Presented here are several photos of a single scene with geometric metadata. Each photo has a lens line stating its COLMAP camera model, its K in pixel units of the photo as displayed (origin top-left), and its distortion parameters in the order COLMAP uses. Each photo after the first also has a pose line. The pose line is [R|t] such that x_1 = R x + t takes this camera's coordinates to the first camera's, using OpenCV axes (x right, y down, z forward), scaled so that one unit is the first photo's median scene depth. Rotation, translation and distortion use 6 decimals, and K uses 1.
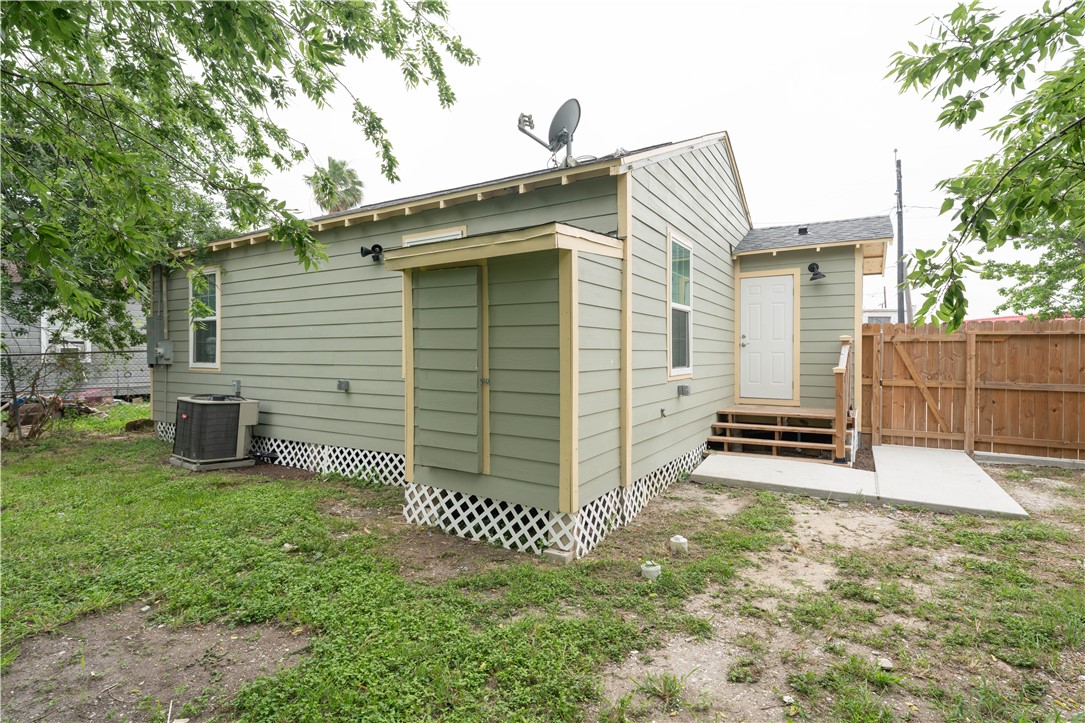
lens RADIAL K [[514.2, 0, 546.3], [0, 514.2, 355.0], [0, 0, 1]] dist [0.002623, 0.000302]
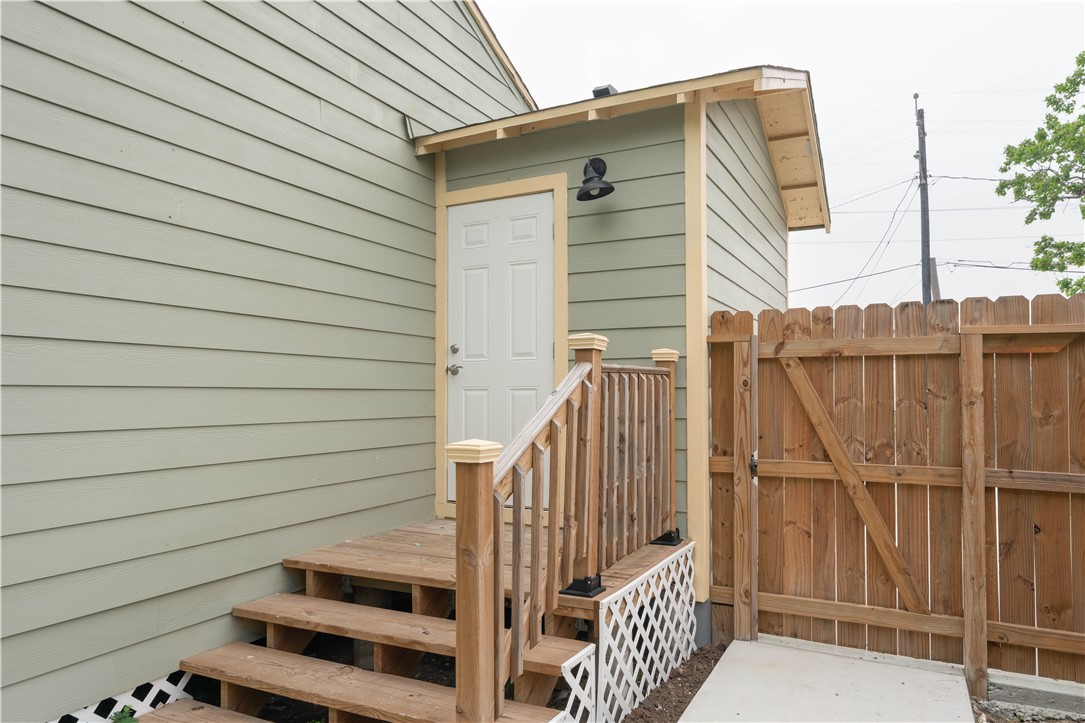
lens RADIAL K [[694.1, 0, 542.1], [0, 694.1, 370.2], [0, 0, 1]] dist [0.006204, -0.000908]
pose [[0.997364, -0.001200, 0.072554, 0.477532], [0.003825, 0.999343, -0.036053, 0.000308], [-0.072463, 0.036235, 0.996713, 0.526319]]
